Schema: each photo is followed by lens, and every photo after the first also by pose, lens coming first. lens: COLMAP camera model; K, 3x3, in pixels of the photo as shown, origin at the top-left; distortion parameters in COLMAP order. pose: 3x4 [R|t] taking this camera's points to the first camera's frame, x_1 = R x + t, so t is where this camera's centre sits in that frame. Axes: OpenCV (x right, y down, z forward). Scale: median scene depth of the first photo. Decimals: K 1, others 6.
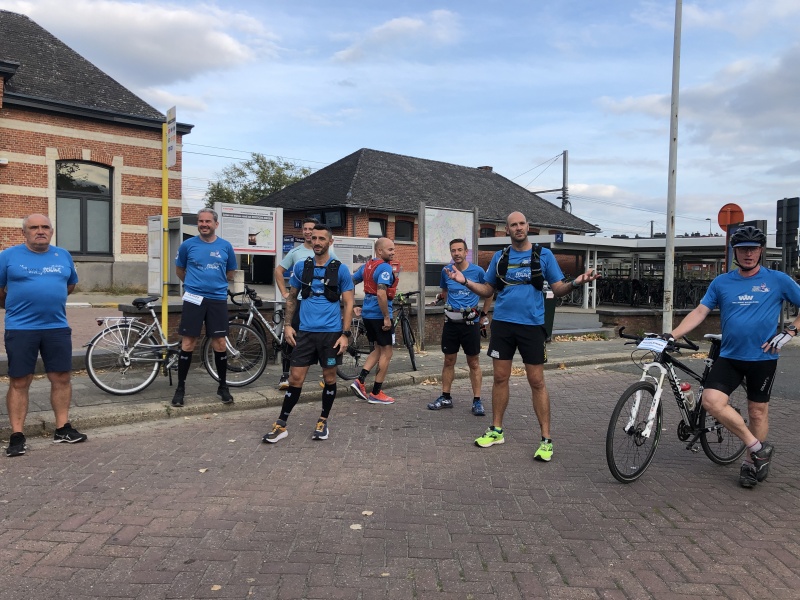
lens RADIAL K [[659.6, 0, 386.3], [0, 659.6, 292.6], [0, 0, 1]] dist [0.010740, -0.007083]
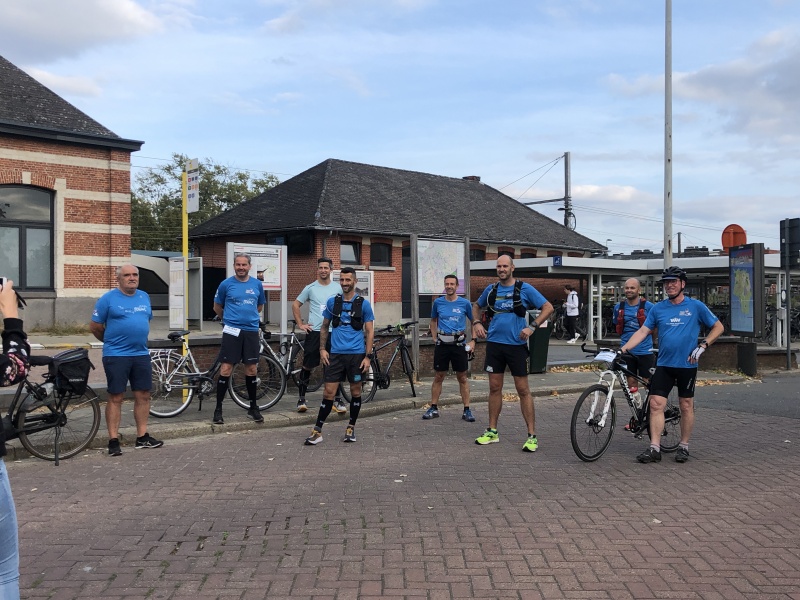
lens RADIAL K [[866.1, 0, 391.6], [0, 866.1, 295.0], [0, 0, 1]] dist [0.007442, 0.000000]
pose [[0.998299, -0.019114, 0.055086, -0.030061], [0.021255, 0.999031, -0.038542, 0.003635], [-0.054296, 0.039647, 0.997737, -0.175084]]
